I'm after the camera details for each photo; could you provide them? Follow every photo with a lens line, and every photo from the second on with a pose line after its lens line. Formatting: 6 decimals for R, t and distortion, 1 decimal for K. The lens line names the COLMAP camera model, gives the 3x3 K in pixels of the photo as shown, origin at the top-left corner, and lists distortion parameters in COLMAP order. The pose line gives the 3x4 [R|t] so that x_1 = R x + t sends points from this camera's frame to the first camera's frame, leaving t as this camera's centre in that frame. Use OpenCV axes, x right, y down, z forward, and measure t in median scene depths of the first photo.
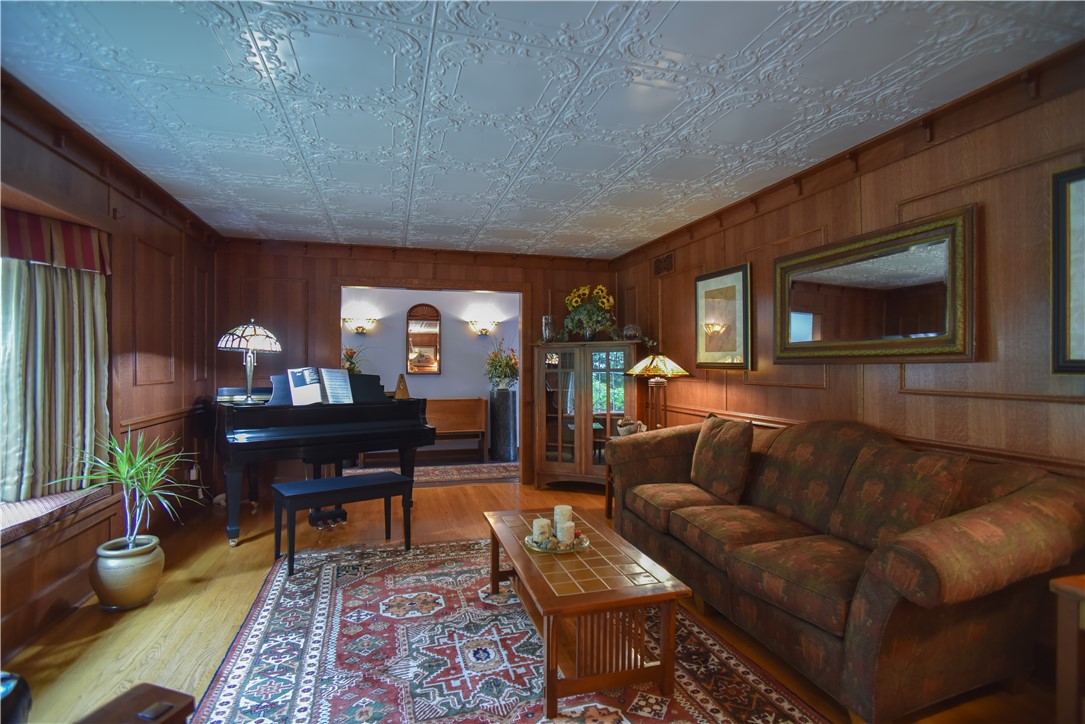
lens RADIAL K [[525.0, 0, 543.1], [0, 525.0, 360.7], [0, 0, 1]] dist [-0.047082, 0.013672]
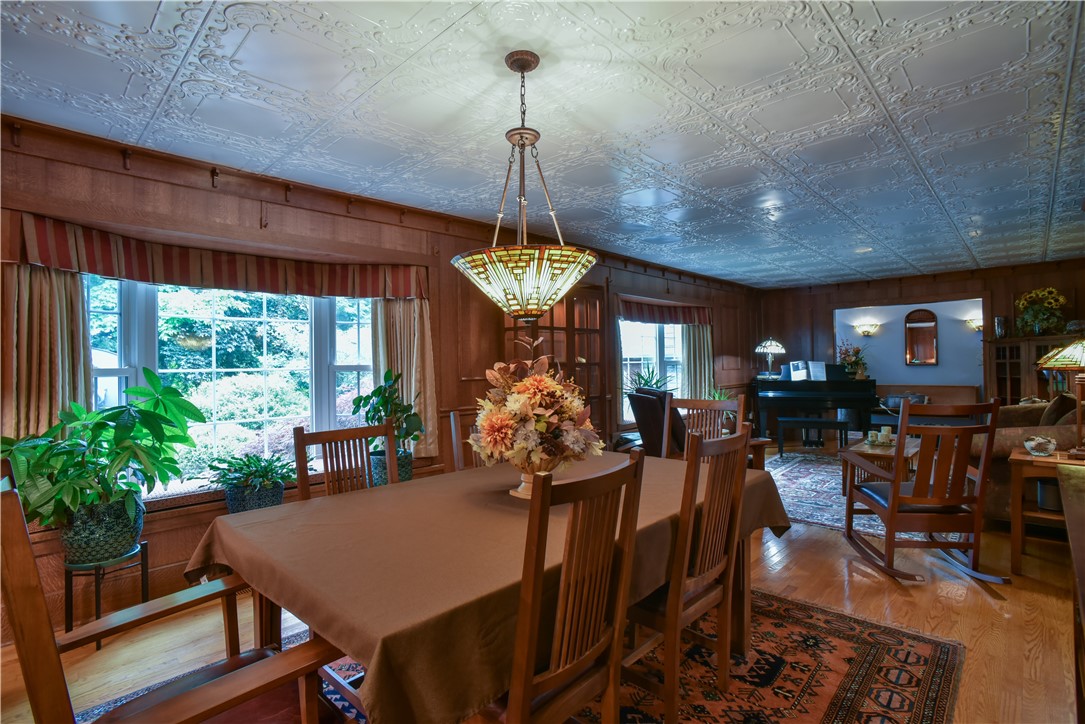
lens RADIAL K [[525.0, 0, 534.5], [0, 525.0, 360.1], [0, 0, 1]] dist [-0.047082, 0.013672]
pose [[0.490831, -0.014177, -0.871139, 1.058038], [0.021059, 0.999769, -0.004405, -0.003290], [0.871000, -0.016184, 0.491016, -1.133103]]
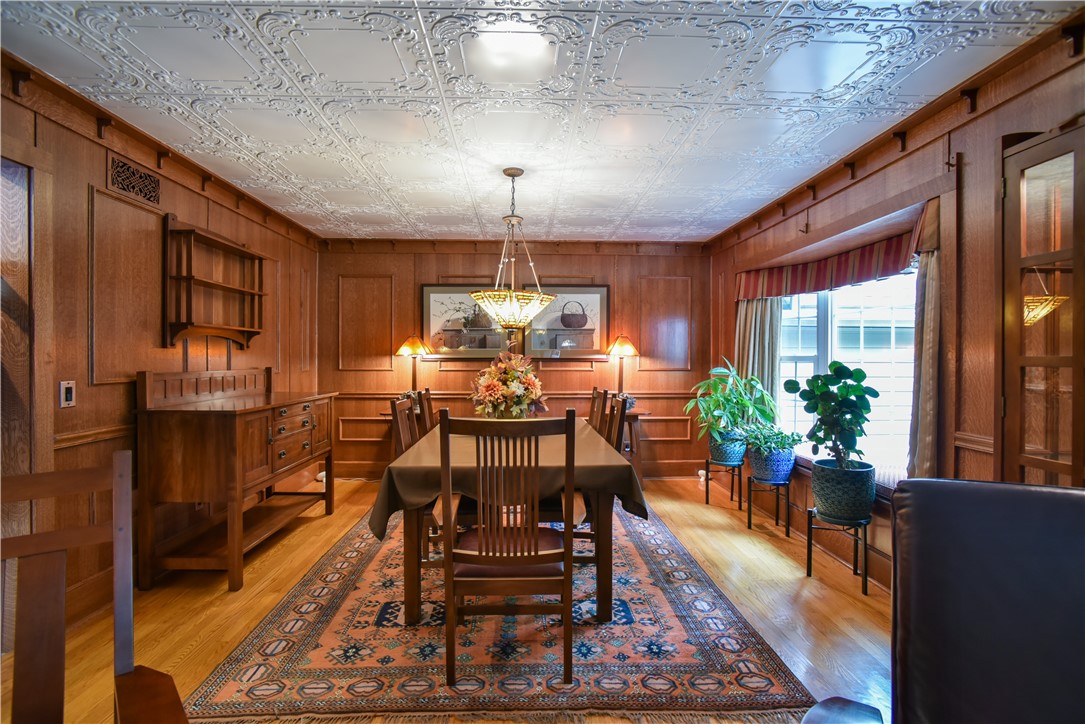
lens RADIAL K [[525.0, 0, 536.4], [0, 525.0, 361.1], [0, 0, 1]] dist [-0.047082, 0.013672]
pose [[-0.967987, -0.004385, 0.250964, 0.024759], [-0.003353, 0.999984, 0.004539, 0.004595], [-0.250980, 0.003552, -0.967986, 0.427277]]
